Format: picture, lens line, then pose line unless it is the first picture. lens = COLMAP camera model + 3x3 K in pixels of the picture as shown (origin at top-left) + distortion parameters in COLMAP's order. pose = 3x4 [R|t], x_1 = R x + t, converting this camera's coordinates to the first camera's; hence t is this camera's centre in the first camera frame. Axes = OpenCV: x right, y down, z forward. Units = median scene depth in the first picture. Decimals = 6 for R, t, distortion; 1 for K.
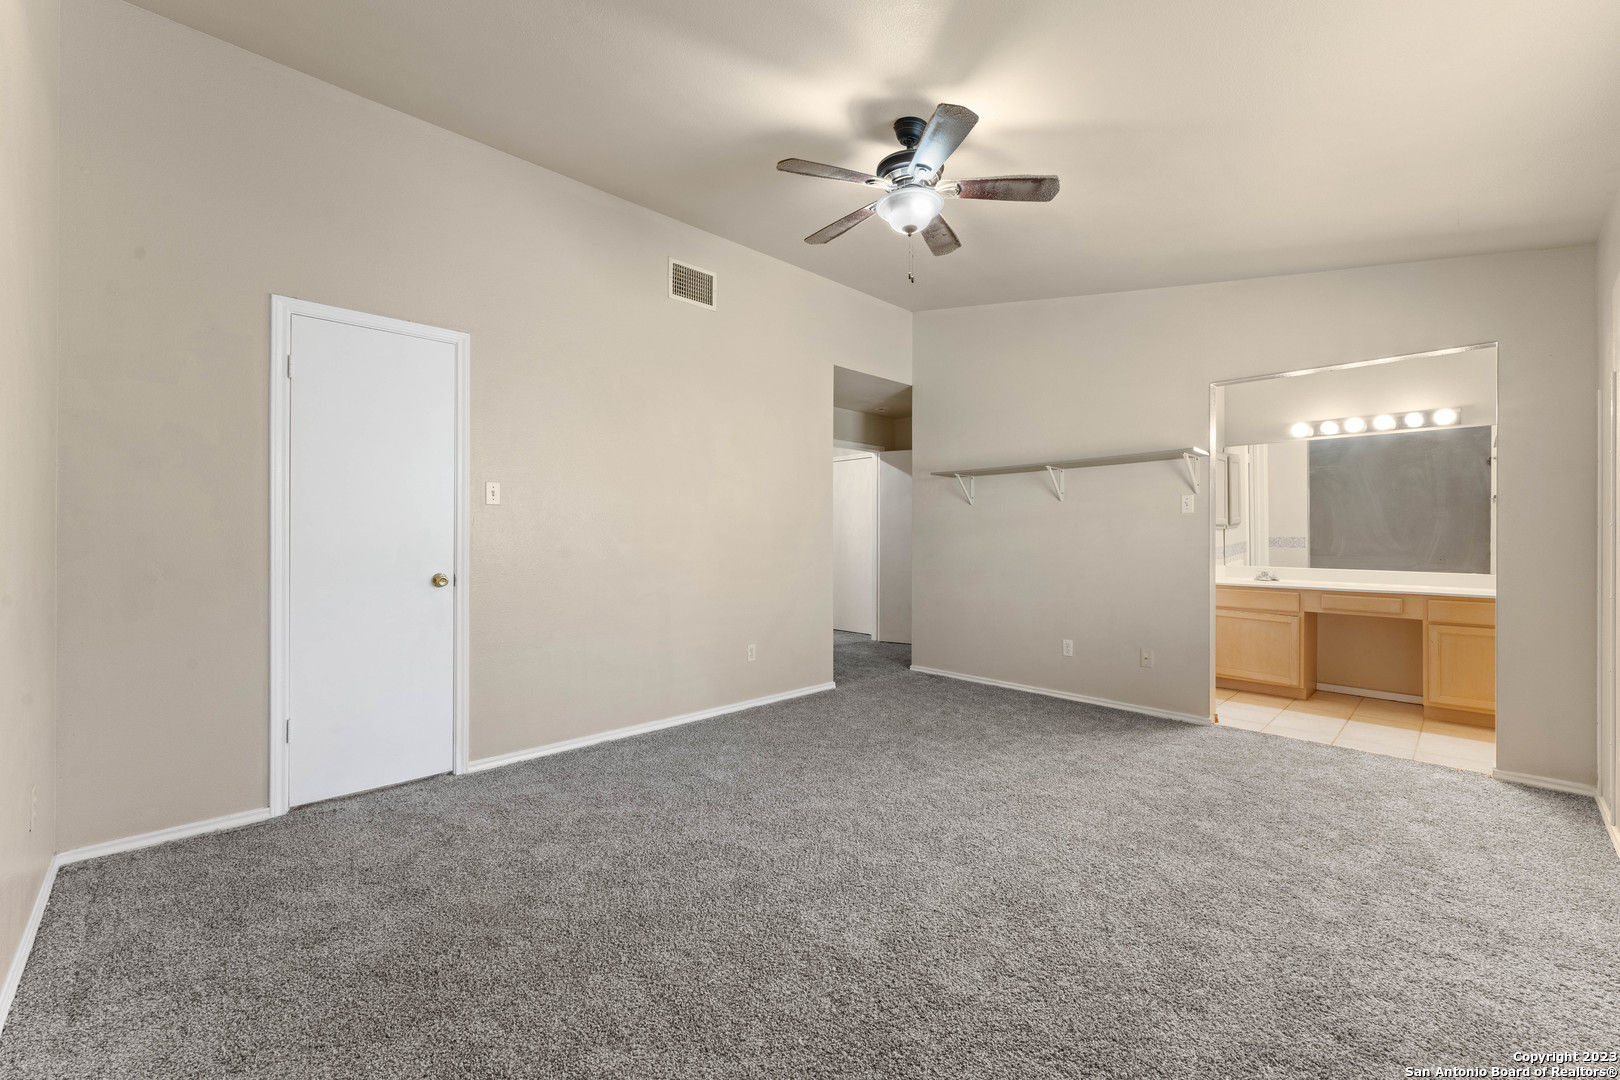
lens RADIAL K [[657.8, 0, 797.0], [0, 657.8, 541.7], [0, 0, 1]] dist [-0.001240, -0.000130]
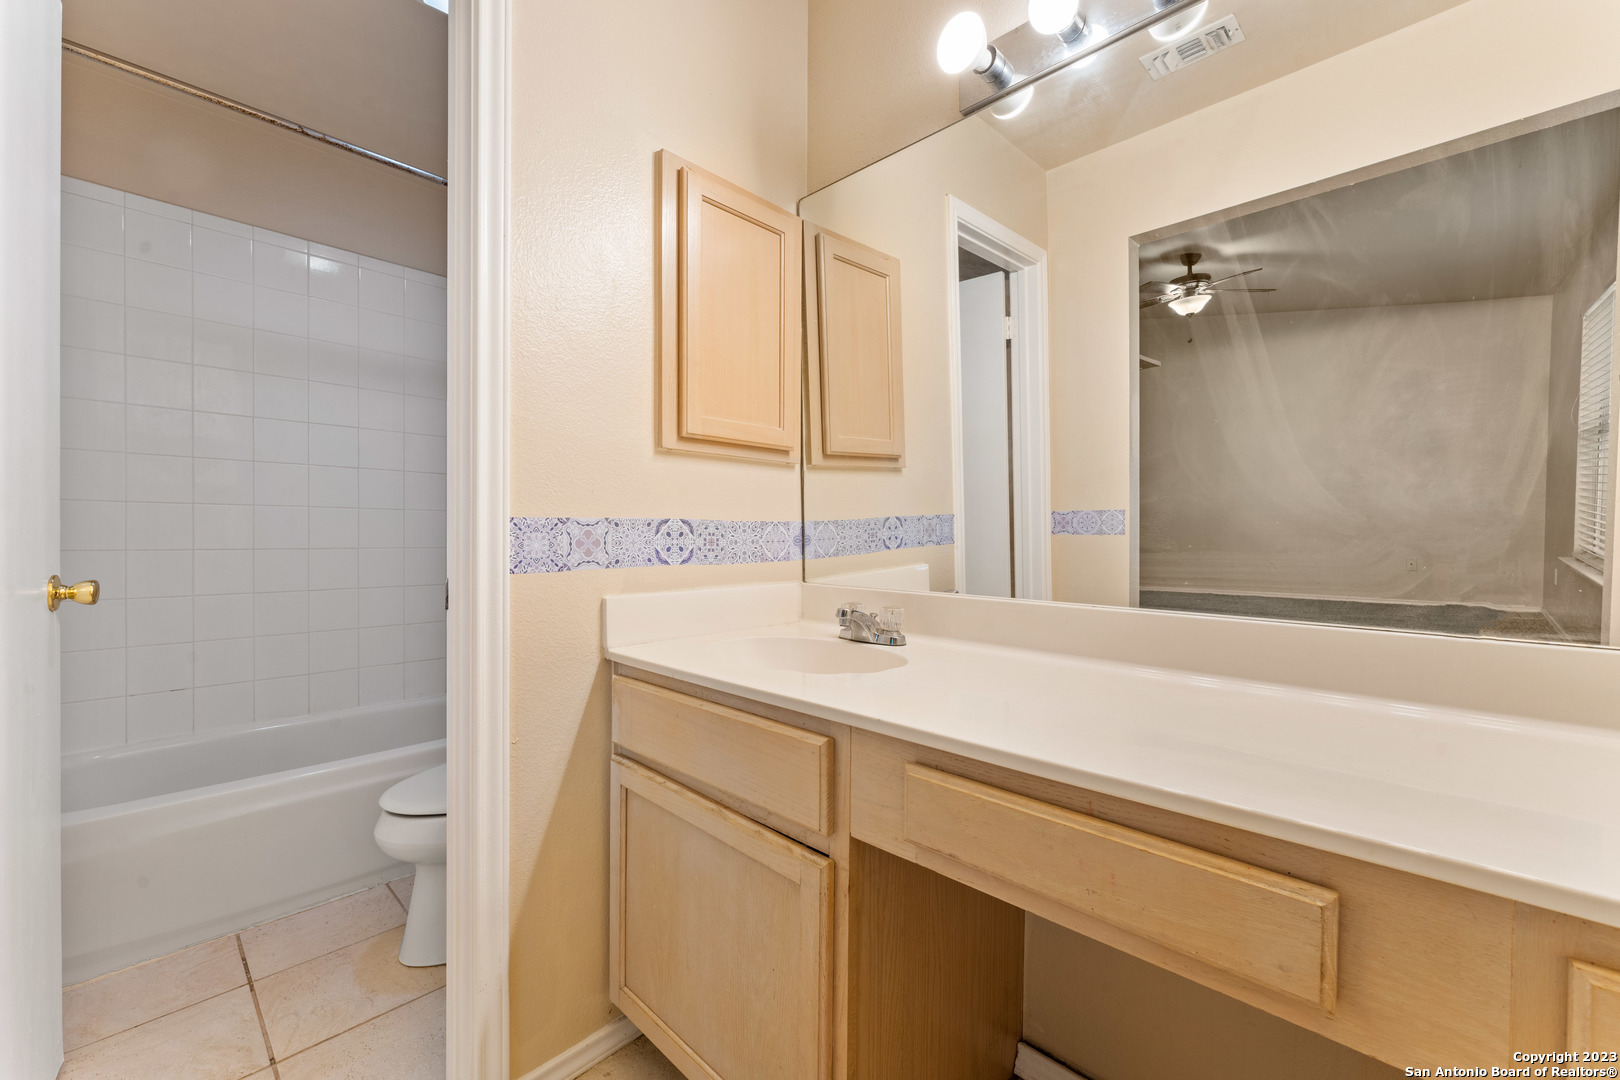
lens RADIAL K [[645.3, 0, 812.3], [0, 645.3, 553.2], [0, 0, 1]] dist [-0.003915, -0.000090]
pose [[0.998847, 0.008311, 0.047291, 0.754356], [-0.009163, 0.999799, 0.017832, 0.020188], [-0.047133, -0.018245, 0.998722, 0.817469]]
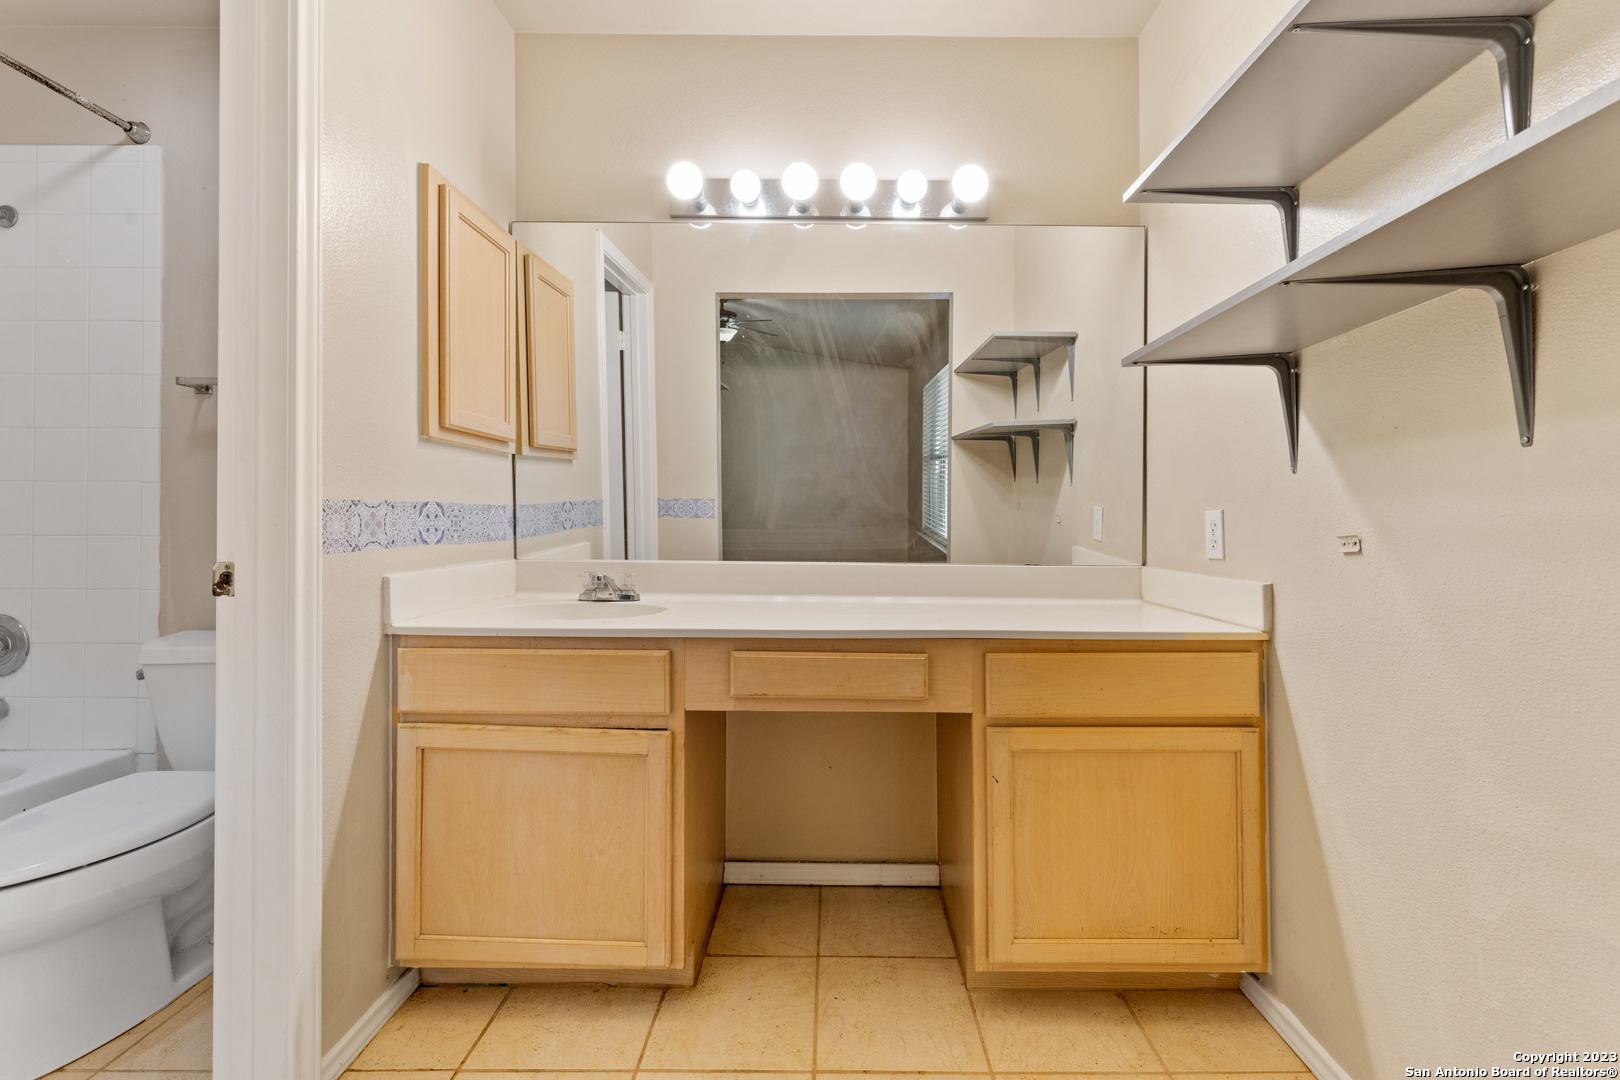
lens RADIAL K [[676.6, 0, 834.6], [0, 676.6, 520.1], [0, 0, 1]] dist [0.000714, 0.000079]
pose [[0.689052, 0.010589, 0.724634, 0.594488], [-0.003284, 0.999929, -0.011489, 0.022560], [-0.724704, 0.005536, 0.689038, 0.739185]]
